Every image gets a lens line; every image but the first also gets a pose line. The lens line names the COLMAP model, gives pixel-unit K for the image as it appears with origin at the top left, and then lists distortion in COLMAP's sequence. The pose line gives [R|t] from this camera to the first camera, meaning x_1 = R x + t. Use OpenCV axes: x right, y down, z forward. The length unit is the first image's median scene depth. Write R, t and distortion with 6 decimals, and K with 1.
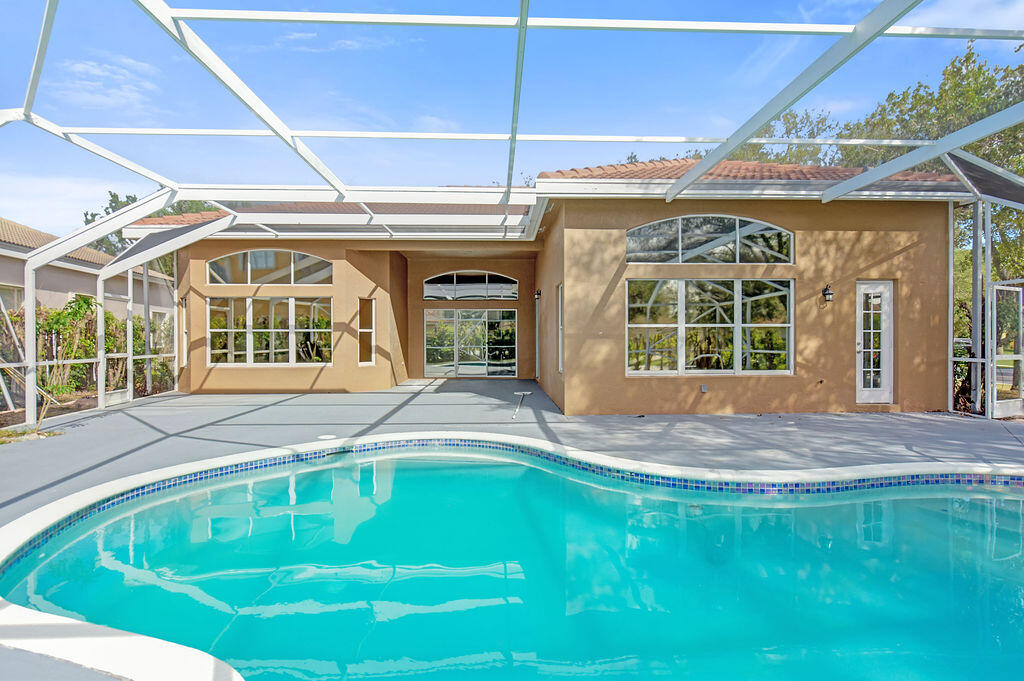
lens RADIAL K [[527.9, 0, 512.0], [0, 527.9, 340.5], [0, 0, 1]] dist [-0.003001, -0.000658]
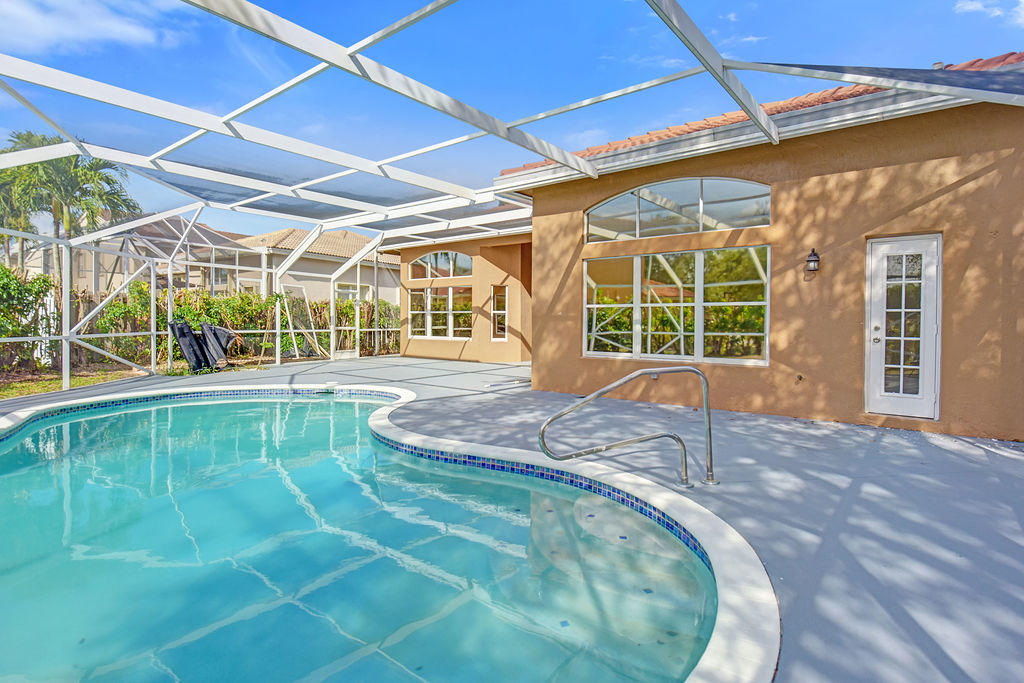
lens RADIAL K [[524.3, 0, 512.1], [0, 524.3, 326.2], [0, 0, 1]] dist [0.000647, 0.000102]
pose [[0.755886, 0.015136, -0.654528, 0.628848], [-0.011773, 0.999885, 0.009527, 0.001425], [0.654597, 0.000505, 0.755978, 0.131243]]
